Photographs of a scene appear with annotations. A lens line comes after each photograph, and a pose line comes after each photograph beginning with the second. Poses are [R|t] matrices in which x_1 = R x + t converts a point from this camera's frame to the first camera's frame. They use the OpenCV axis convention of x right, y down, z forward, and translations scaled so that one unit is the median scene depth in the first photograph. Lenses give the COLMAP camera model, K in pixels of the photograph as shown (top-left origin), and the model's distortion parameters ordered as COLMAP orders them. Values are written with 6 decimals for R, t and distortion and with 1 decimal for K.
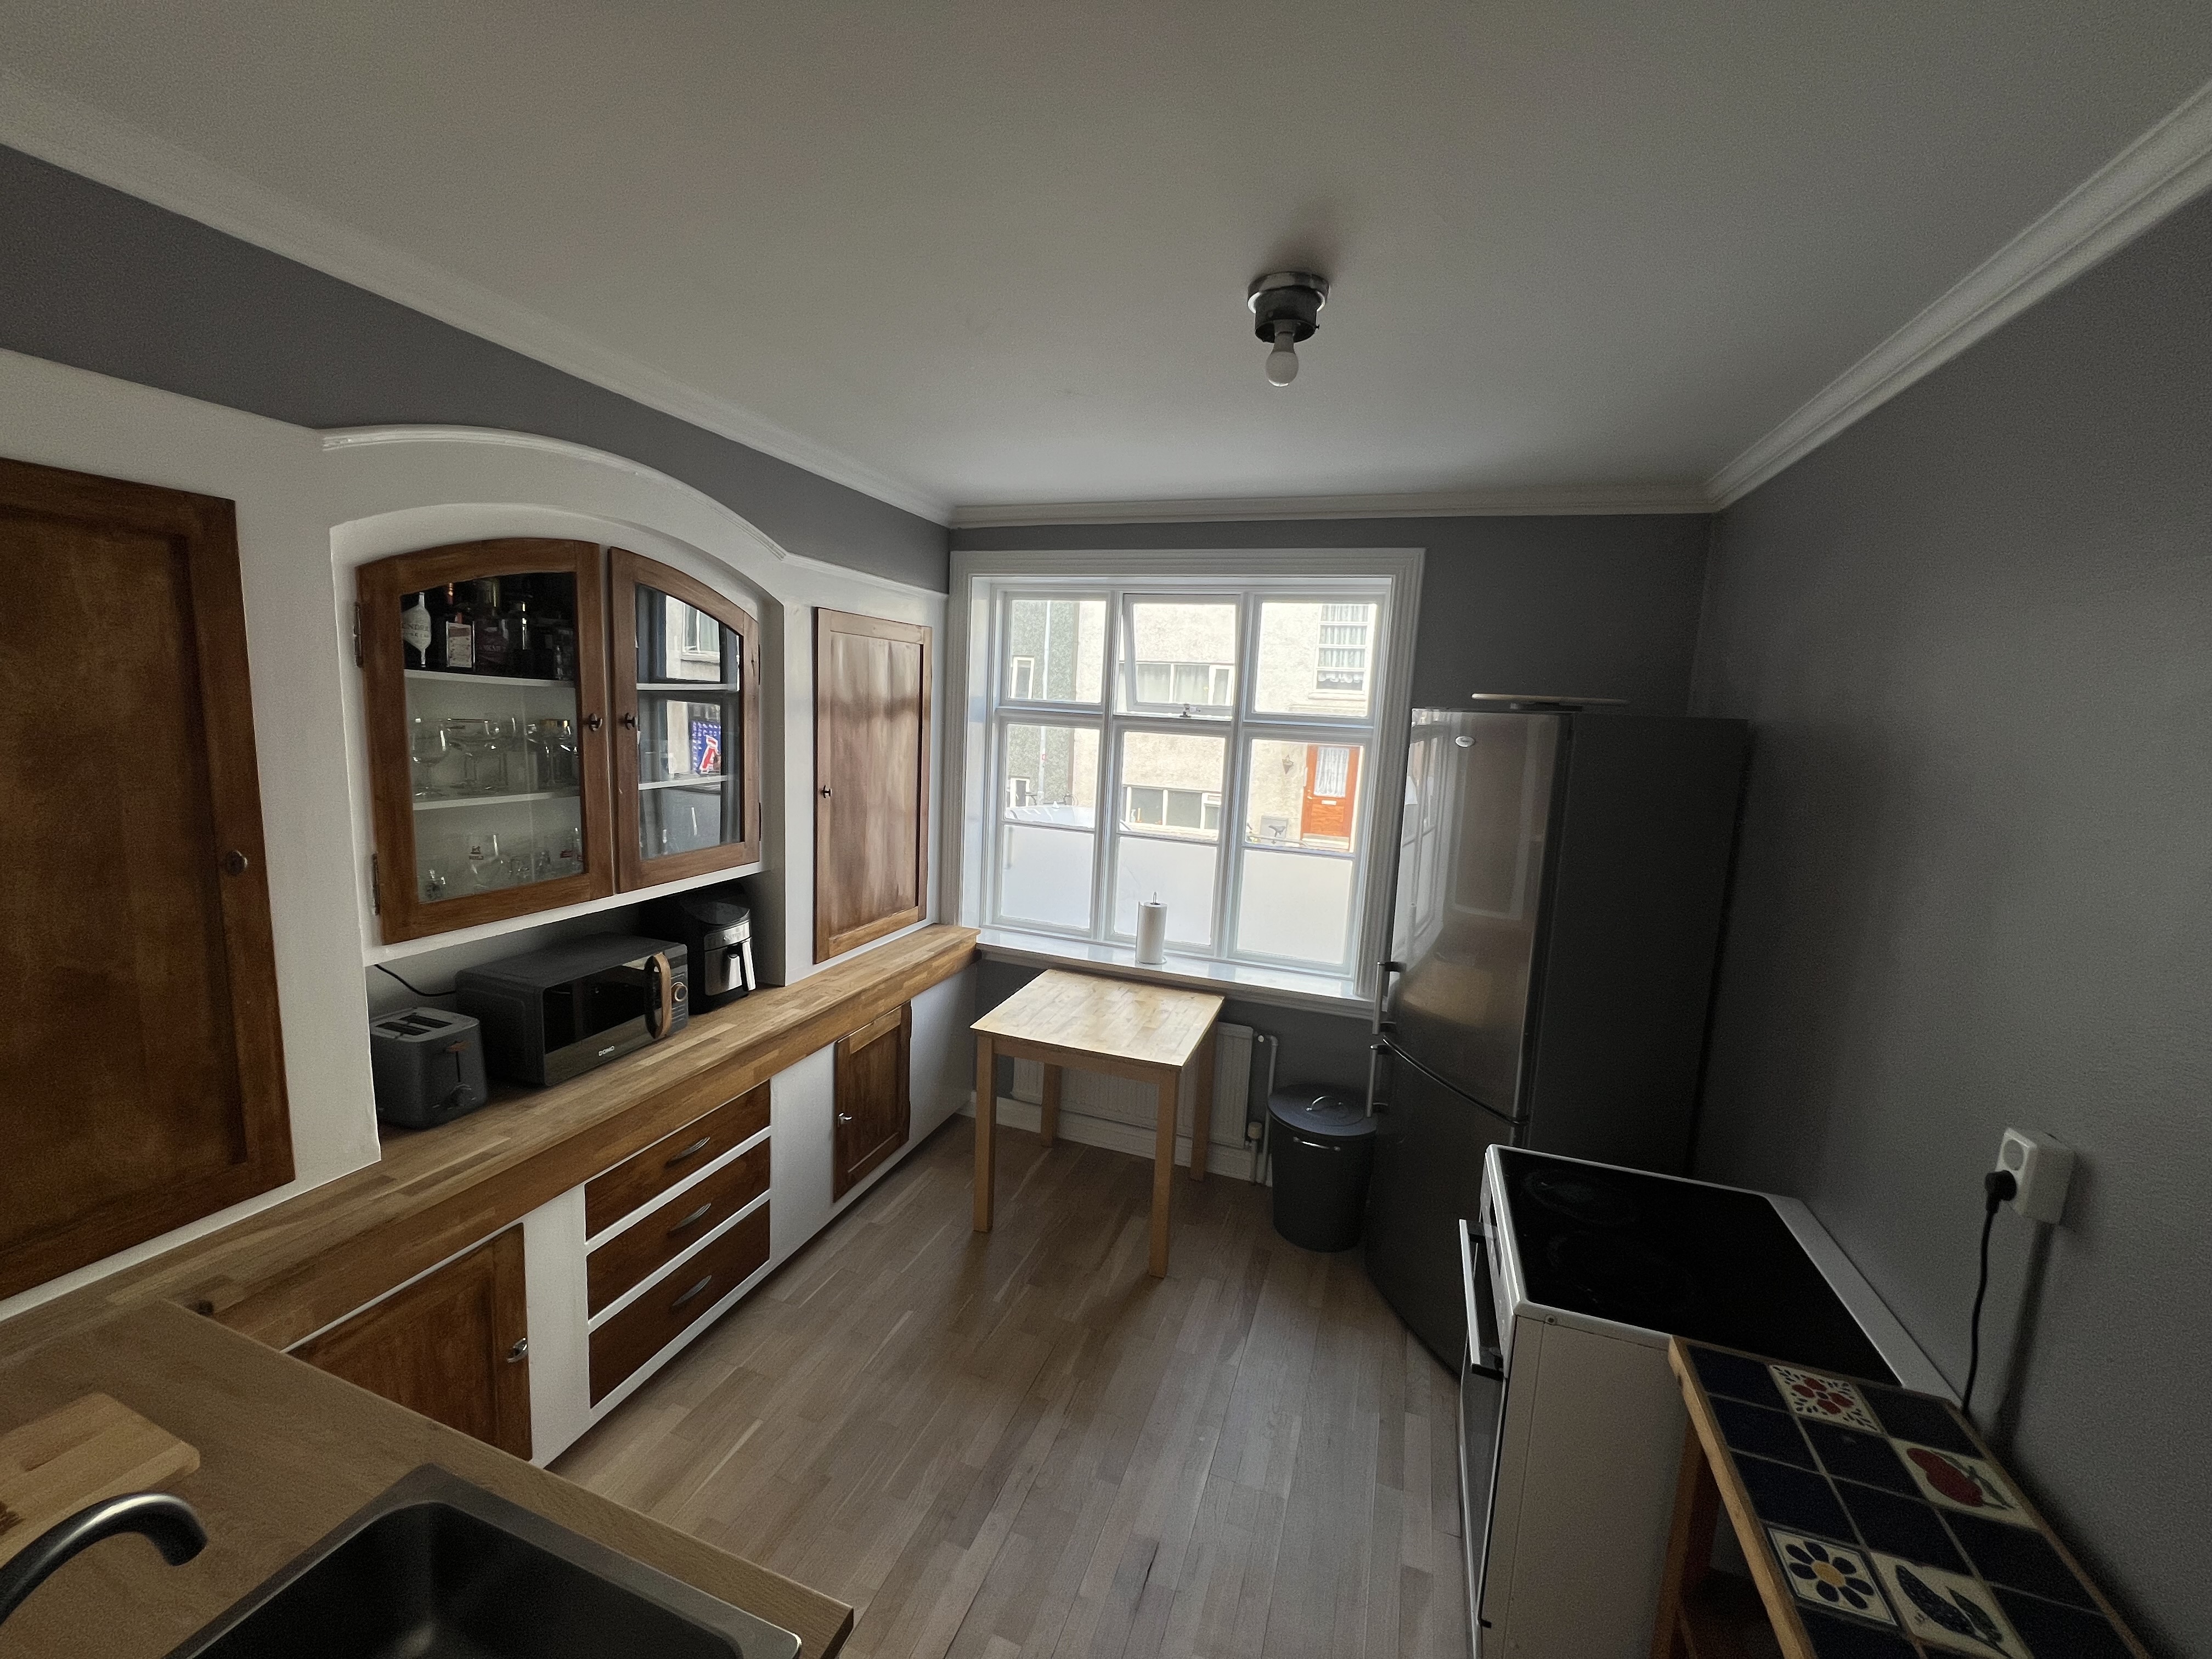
lens RADIAL K [[886.4, 0, 1103.6], [0, 886.4, 825.7], [0, 0, 1]] dist [0.003937, 0.000064]
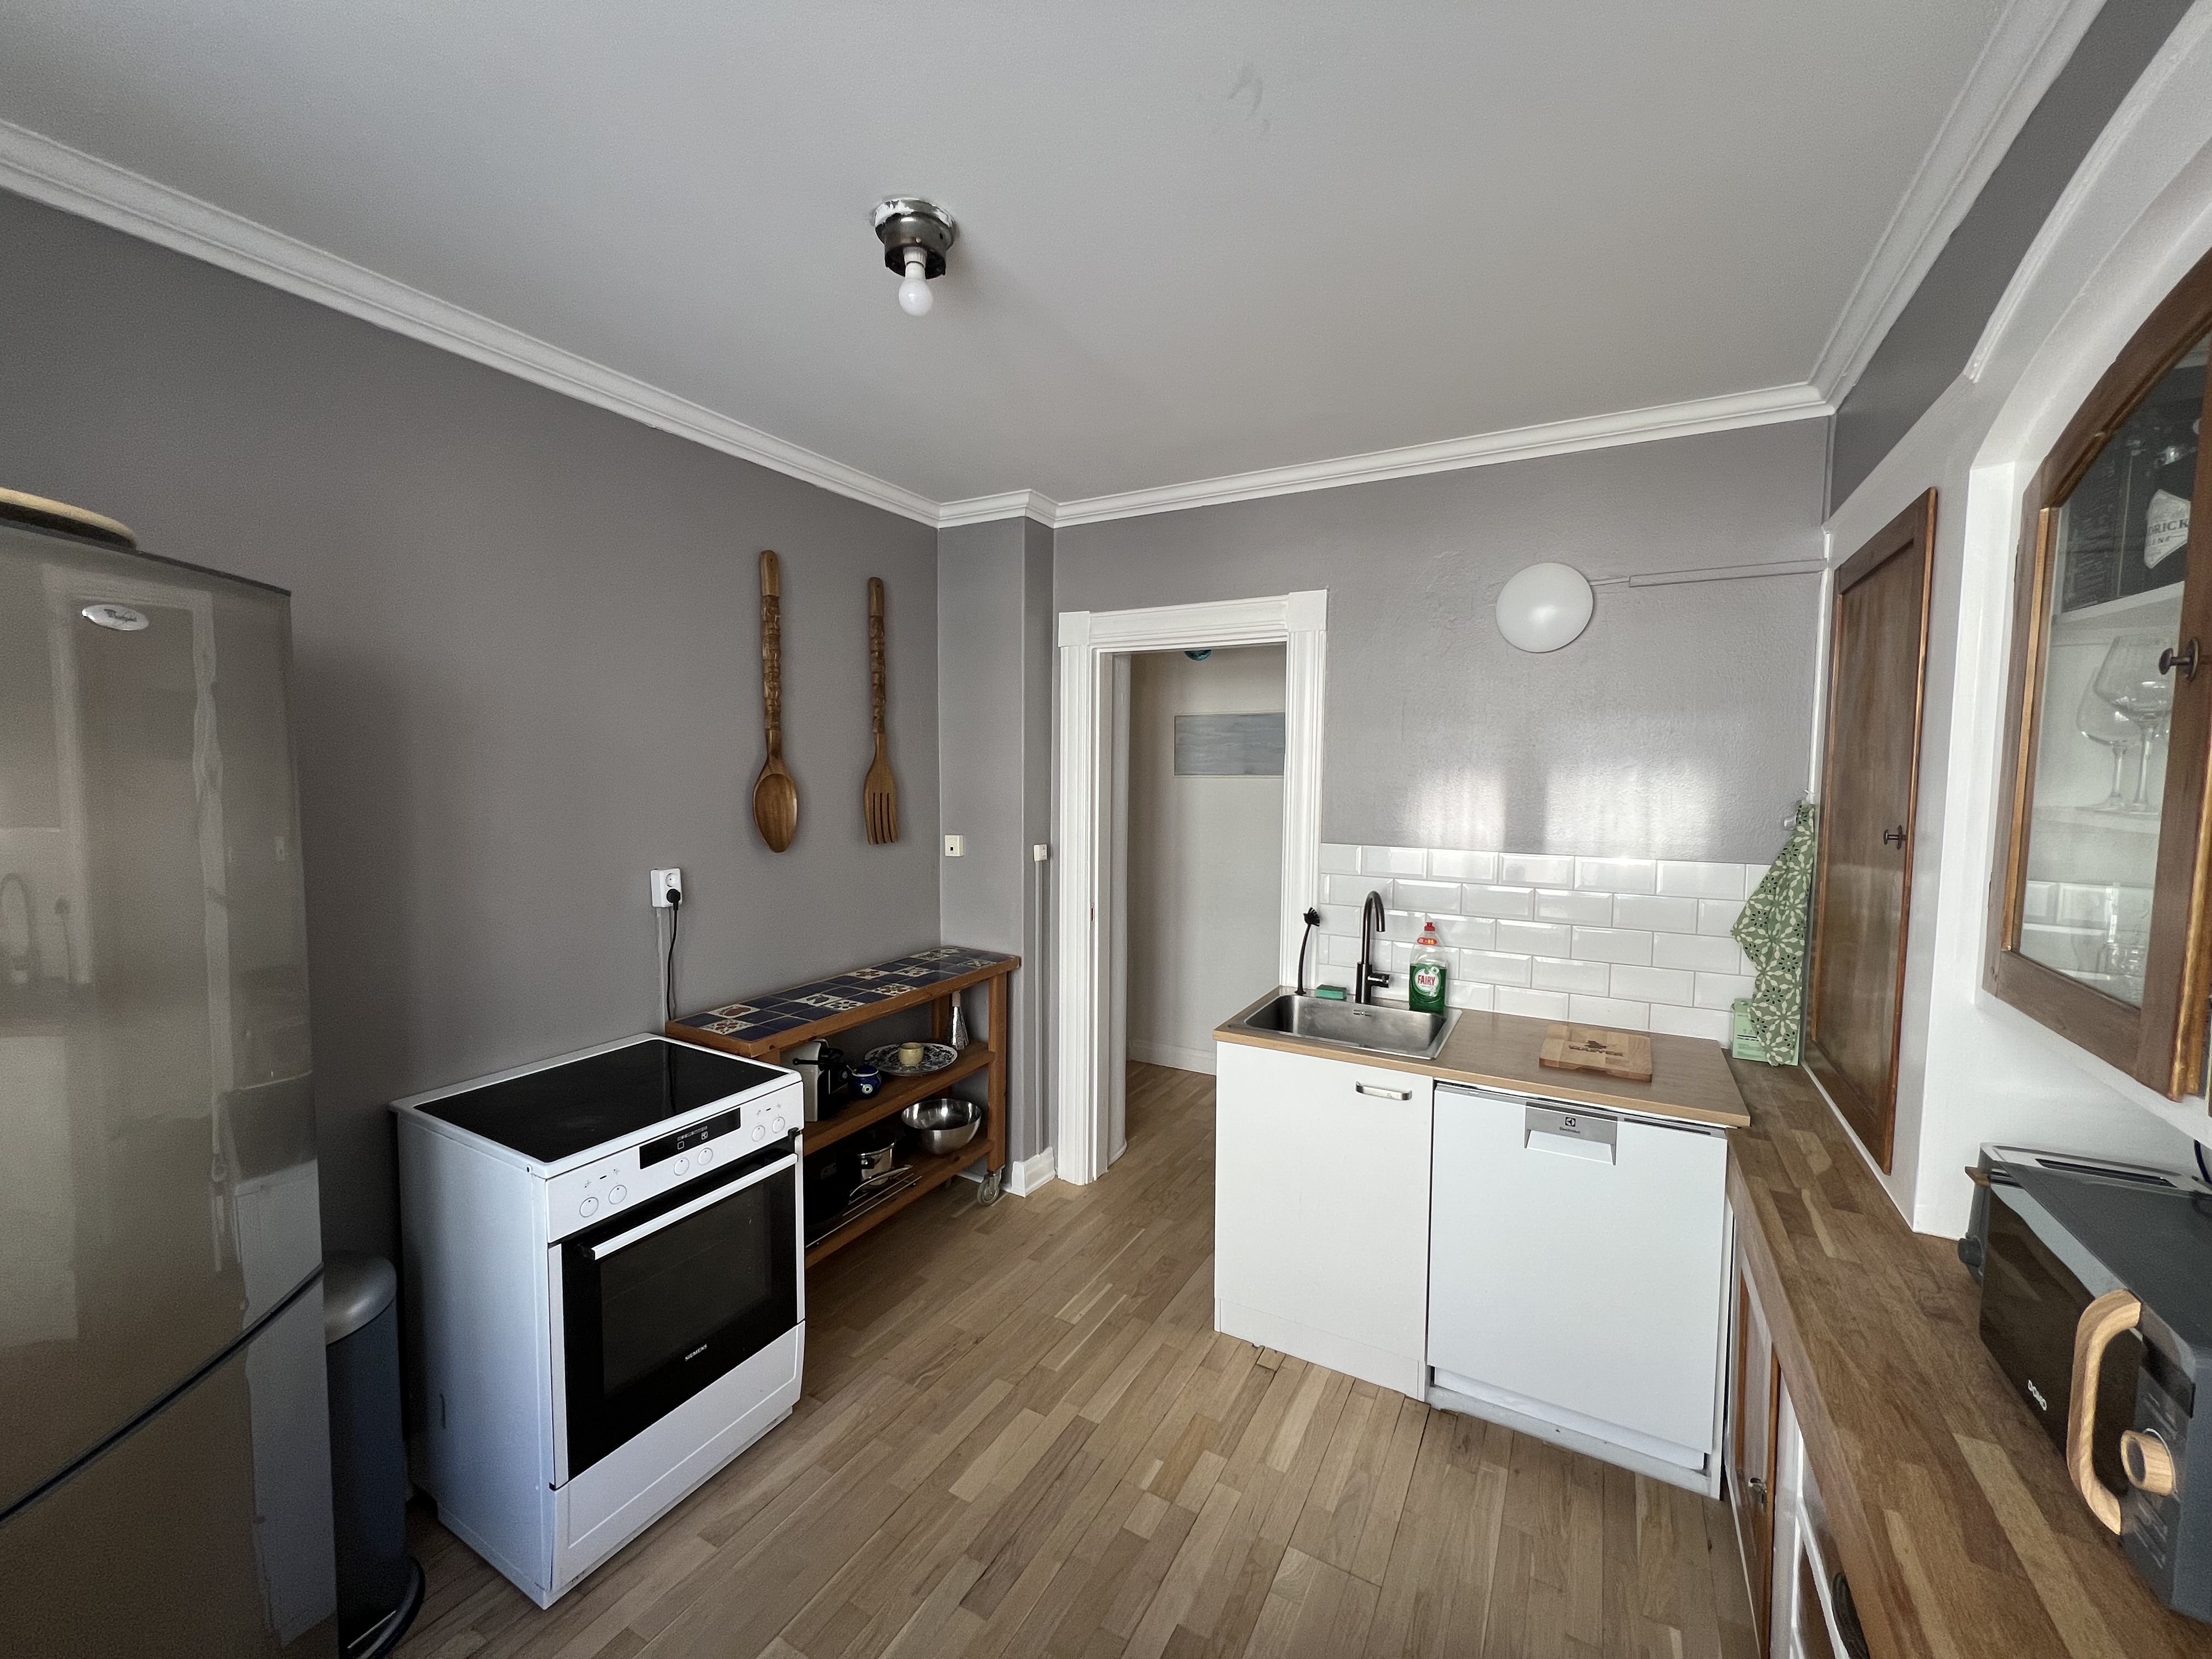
lens RADIAL K [[889.3, 0, 1105.3], [0, 889.3, 825.8], [0, 0, 1]] dist [0.001693, 0.000121]
pose [[-0.983246, -0.072709, 0.167152, -0.278374], [-0.036806, 0.977307, 0.208606, -0.205237], [-0.178526, 0.198958, -0.963610, 2.766957]]
